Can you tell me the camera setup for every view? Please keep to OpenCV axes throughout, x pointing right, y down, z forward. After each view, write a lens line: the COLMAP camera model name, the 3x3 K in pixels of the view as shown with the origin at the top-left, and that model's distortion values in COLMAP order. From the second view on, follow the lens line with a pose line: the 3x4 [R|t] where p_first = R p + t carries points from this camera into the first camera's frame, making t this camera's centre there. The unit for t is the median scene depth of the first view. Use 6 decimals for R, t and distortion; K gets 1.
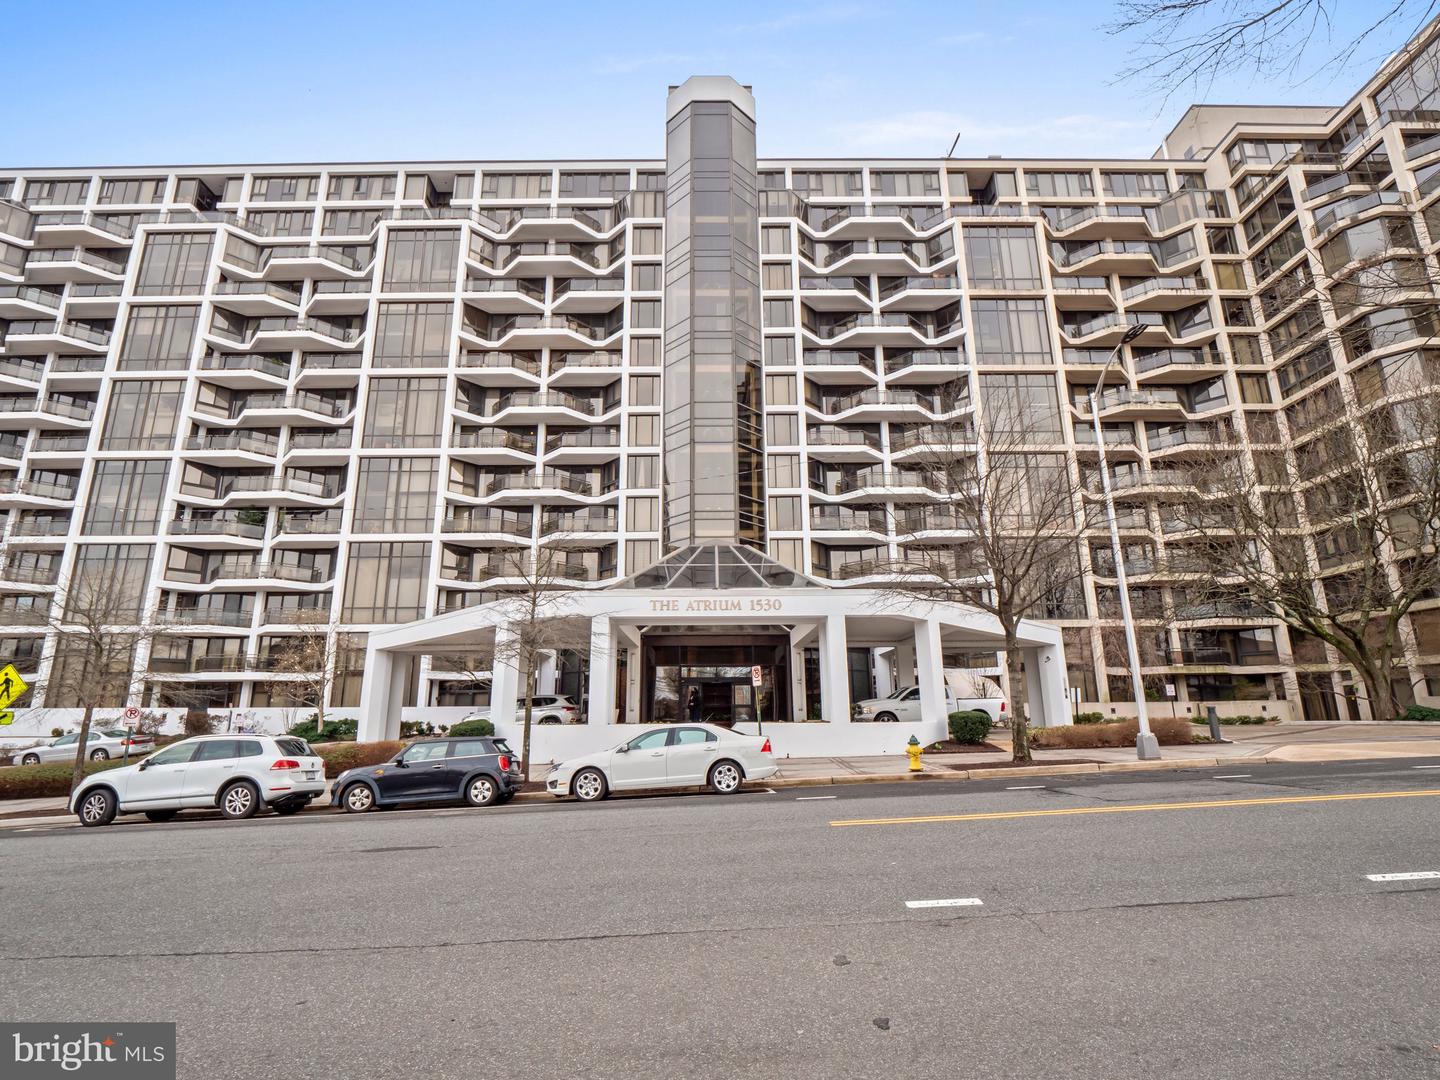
lens RADIAL K [[679.0, 0, 720.0], [0, 679.0, 540.0], [0, 0, 1]] dist [-0.011423, 0.000059]
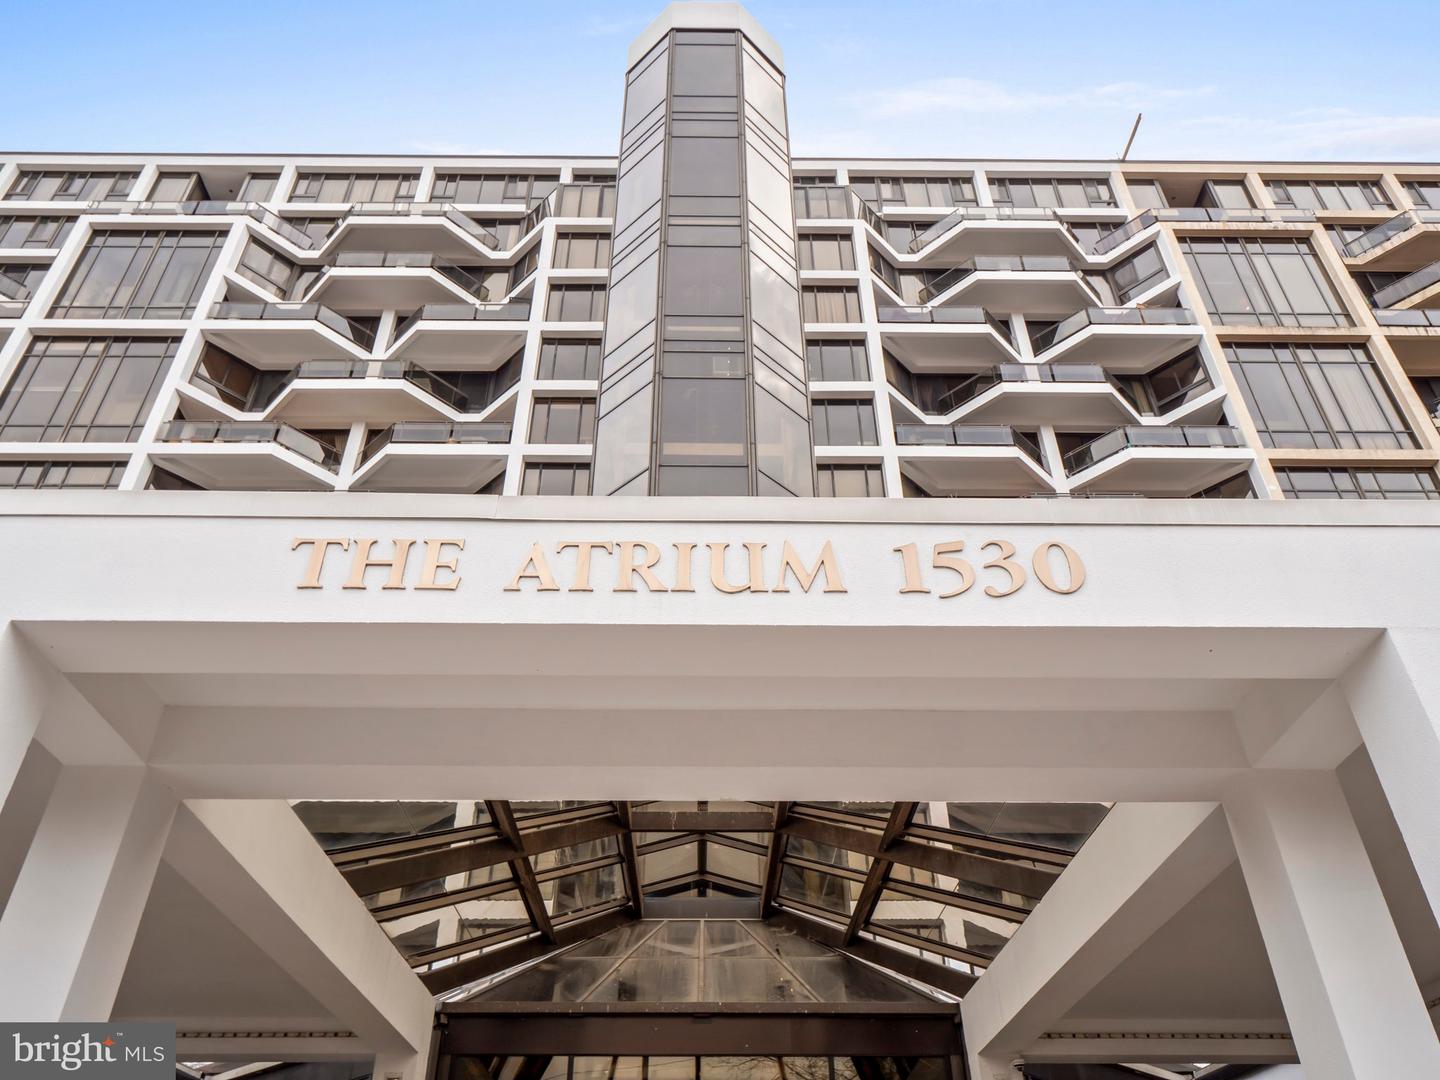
lens RADIAL K [[1072.8, 0, 720.0], [0, 1072.8, 540.0], [0, 0, 1]] dist [-0.009006, 0.002100]
pose [[0.999996, 0.002615, -0.000450, 0.000625], [-0.002591, 0.926129, -0.377197, 0.077628], [-0.000570, 0.377197, 0.926133, 0.311612]]
